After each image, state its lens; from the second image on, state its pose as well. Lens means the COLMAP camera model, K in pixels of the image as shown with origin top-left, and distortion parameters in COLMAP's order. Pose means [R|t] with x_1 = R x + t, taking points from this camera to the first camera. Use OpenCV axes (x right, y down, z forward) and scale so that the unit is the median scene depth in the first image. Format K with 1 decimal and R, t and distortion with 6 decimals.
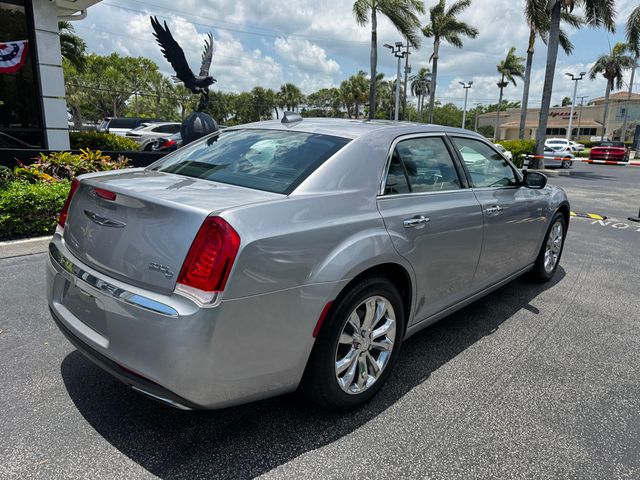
lens RADIAL K [[451.9, 0, 320.0], [0, 451.9, 240.0], [0, 0, 1]] dist [-0.034265, 0.002120]
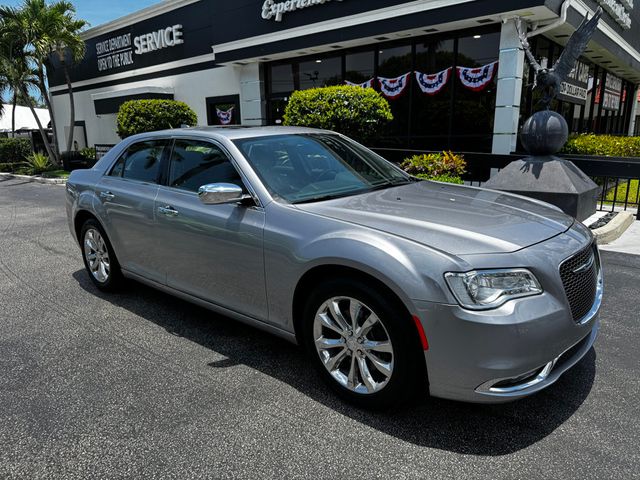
lens RADIAL K [[451.9, 0, 320.0], [0, 451.9, 240.0], [0, 0, 1]] dist [-0.034265, 0.002120]
pose [[0.051674, 0.201413, -0.978142, 1.193592], [-0.215886, 0.958545, 0.185973, -0.223823], [0.975050, 0.201557, 0.093014, 1.057659]]
